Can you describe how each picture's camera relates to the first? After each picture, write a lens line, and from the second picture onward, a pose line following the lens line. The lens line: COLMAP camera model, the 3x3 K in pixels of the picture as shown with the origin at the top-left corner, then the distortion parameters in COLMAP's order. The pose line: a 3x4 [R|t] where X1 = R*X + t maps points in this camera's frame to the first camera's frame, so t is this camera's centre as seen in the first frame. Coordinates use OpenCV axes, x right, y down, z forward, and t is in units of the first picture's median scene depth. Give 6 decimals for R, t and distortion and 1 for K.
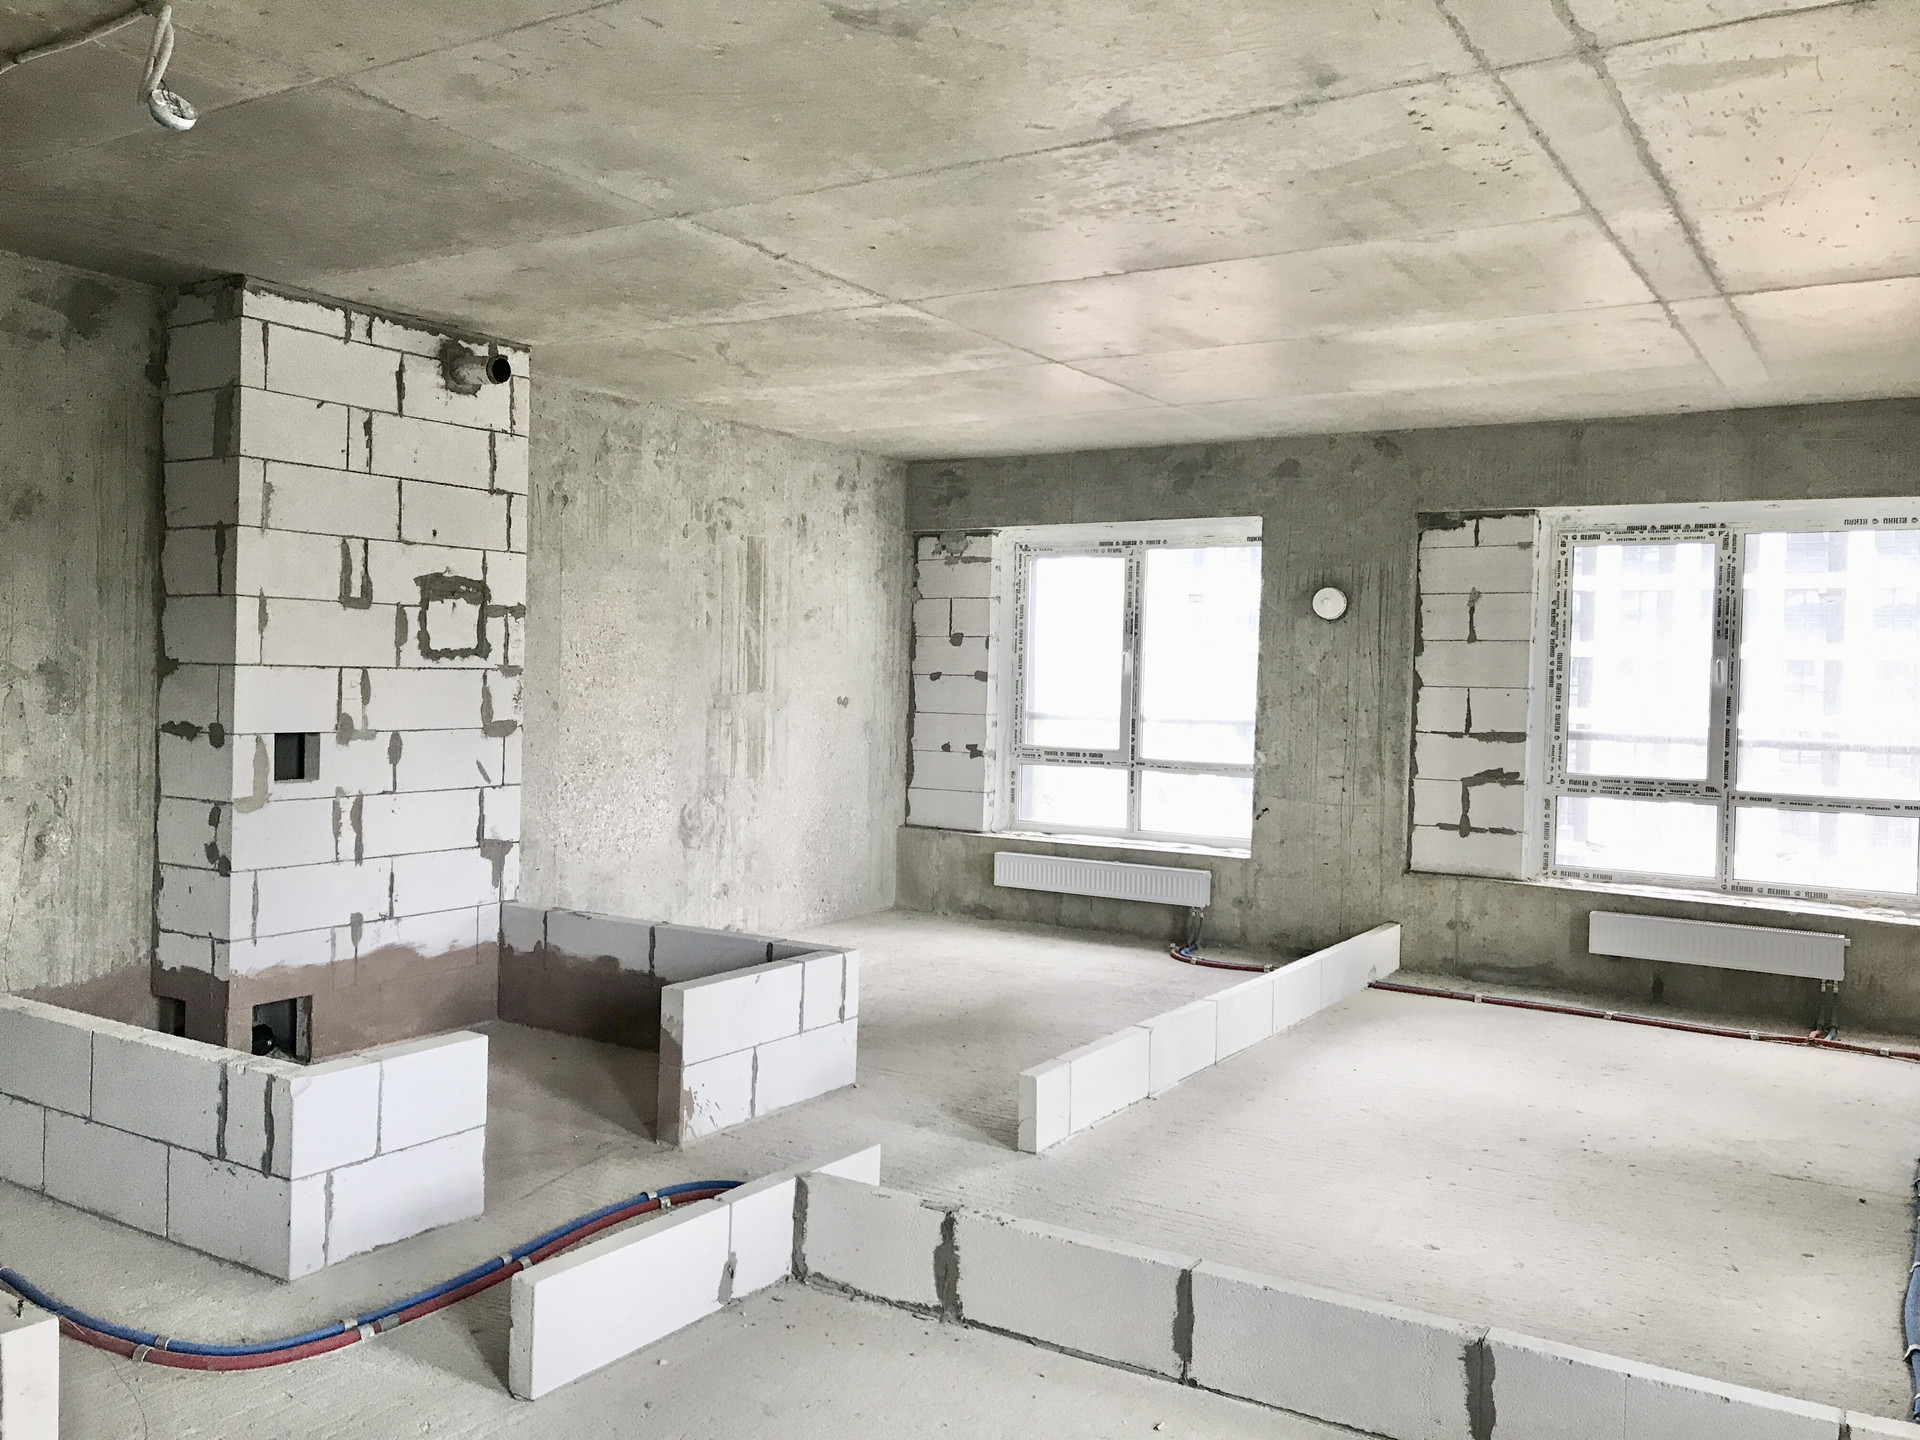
lens RADIAL K [[1571.5, 0, 959.2], [0, 1571.5, 697.6], [0, 0, 1]] dist [0.018575, -0.019298]
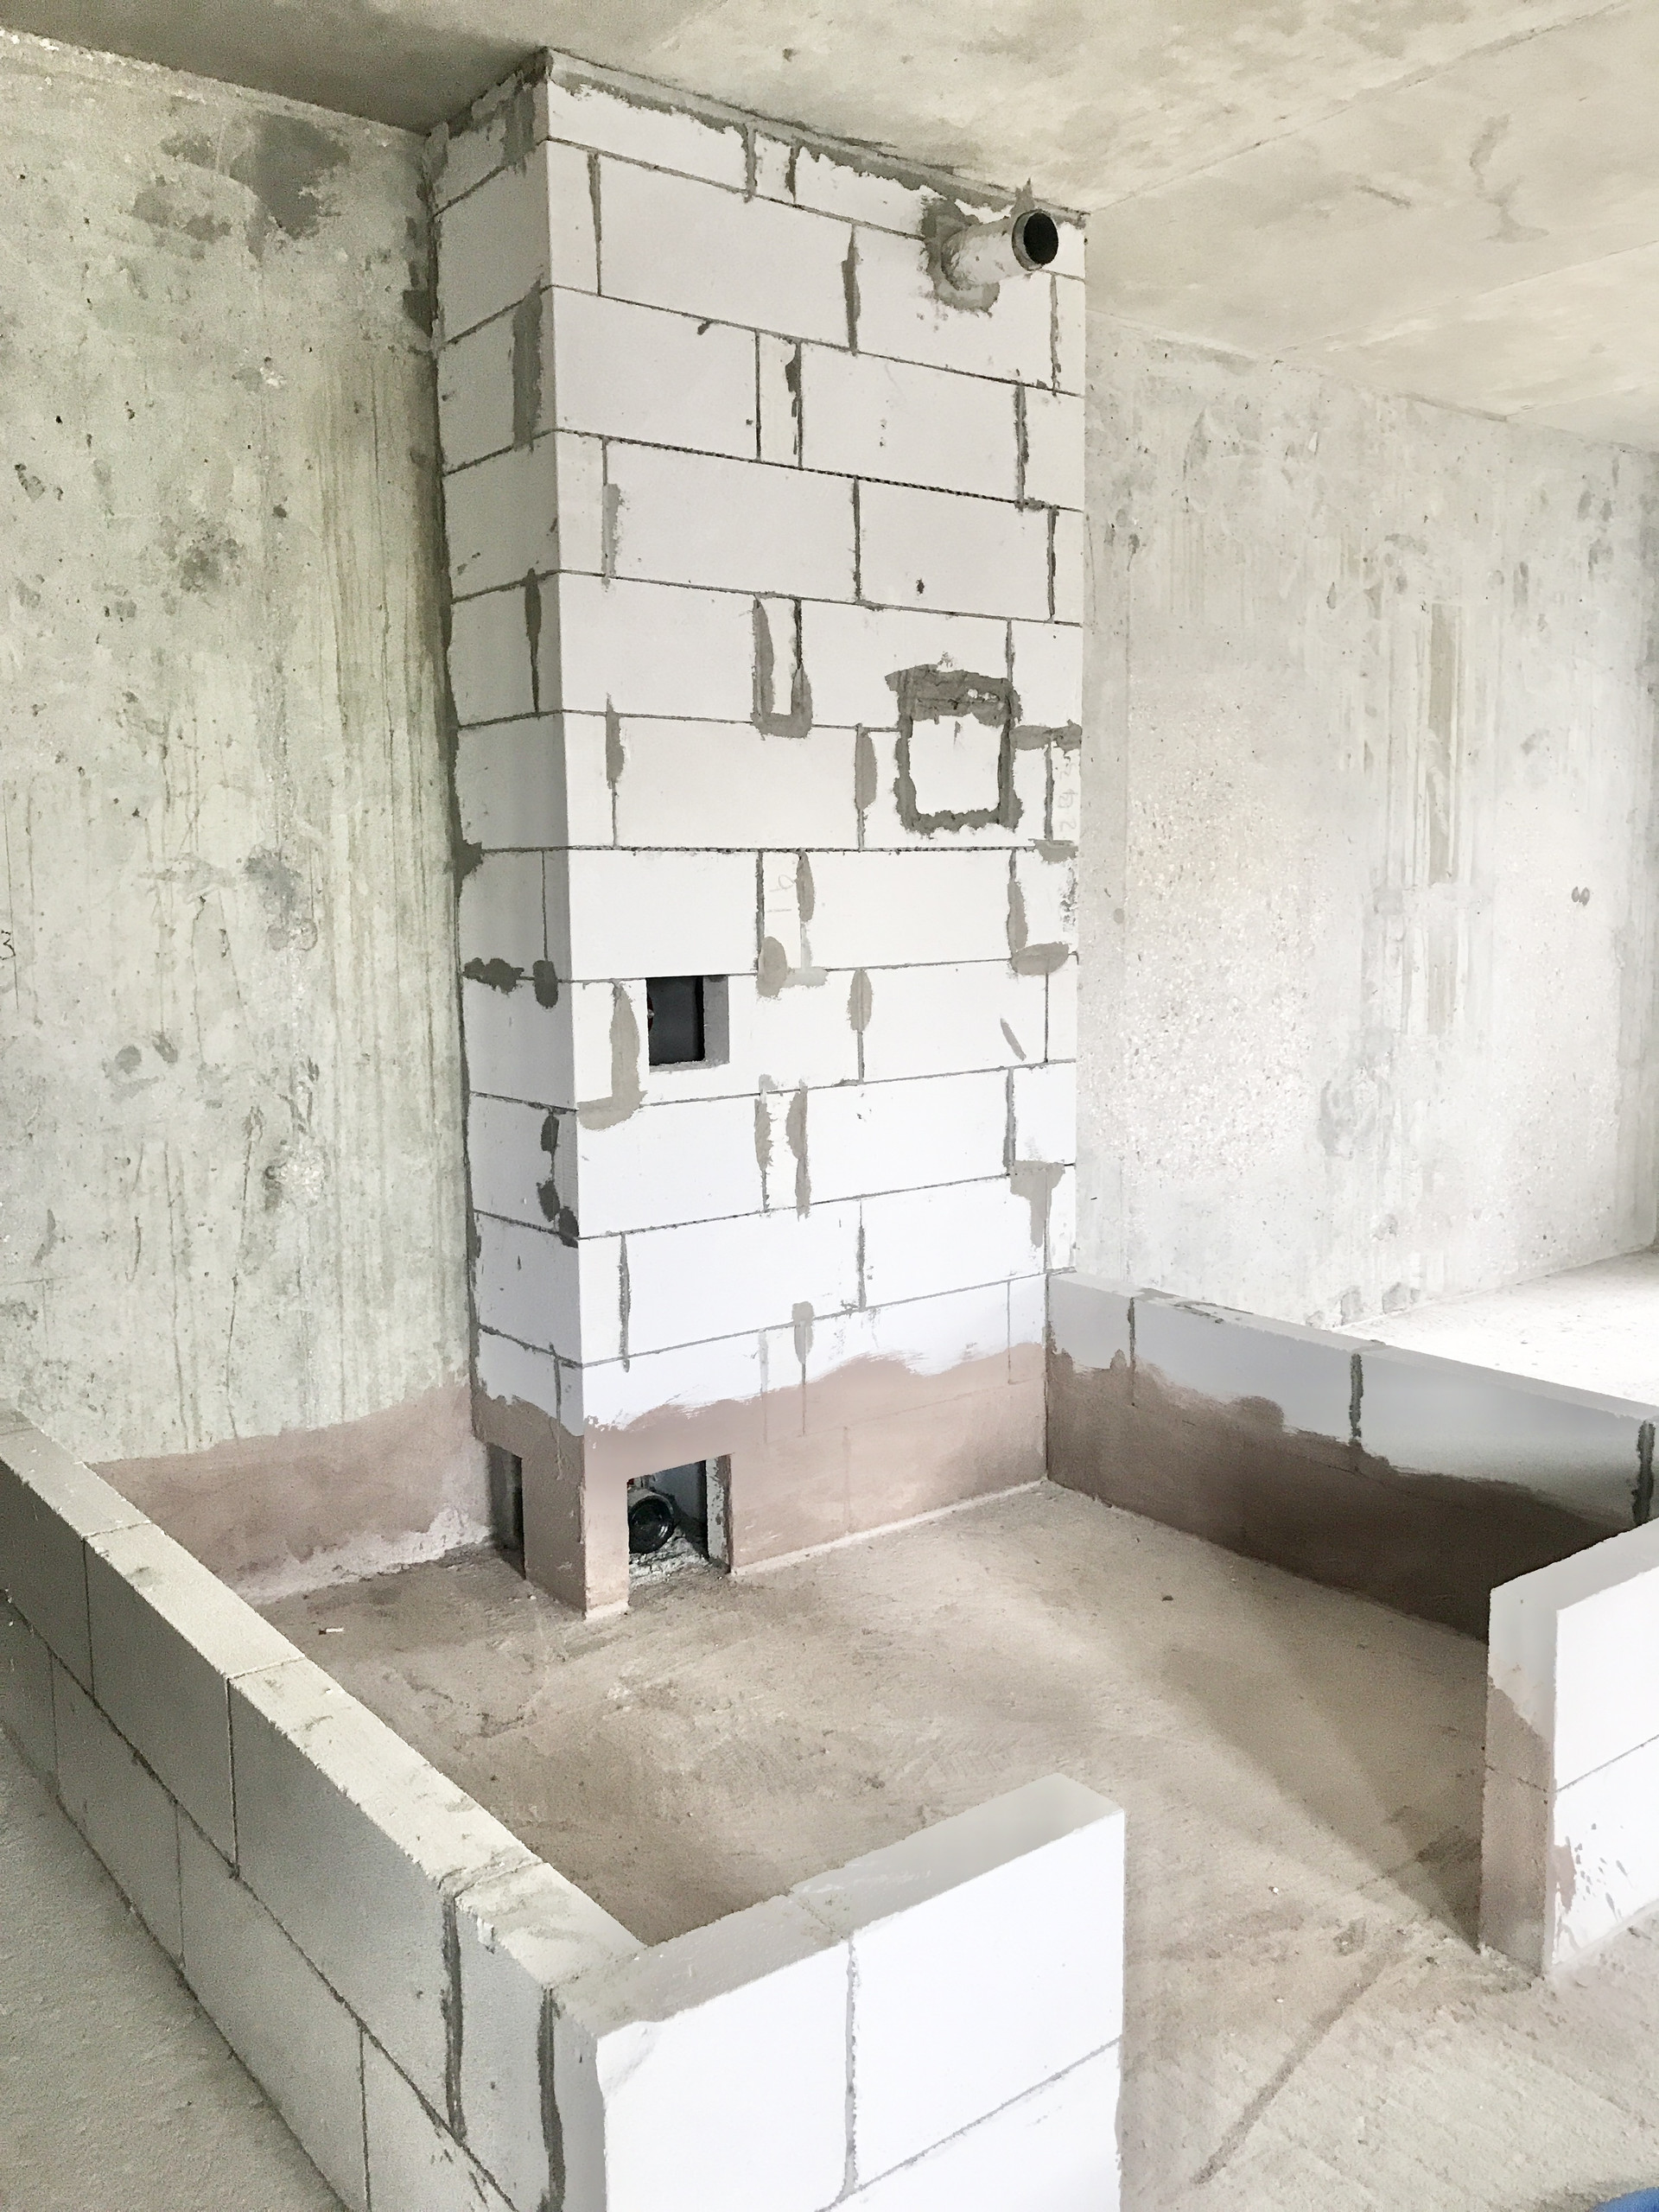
lens RADIAL K [[1810.5, 0, 841.9], [0, 1810.5, 1109.6], [0, 0, 1]] dist [0.018575, -0.019298]
pose [[0.939908, 0.010179, -0.341276, -0.153562], [0.027584, 0.994024, 0.105617, 0.003896], [0.340311, -0.108684, 0.934011, 0.419385]]
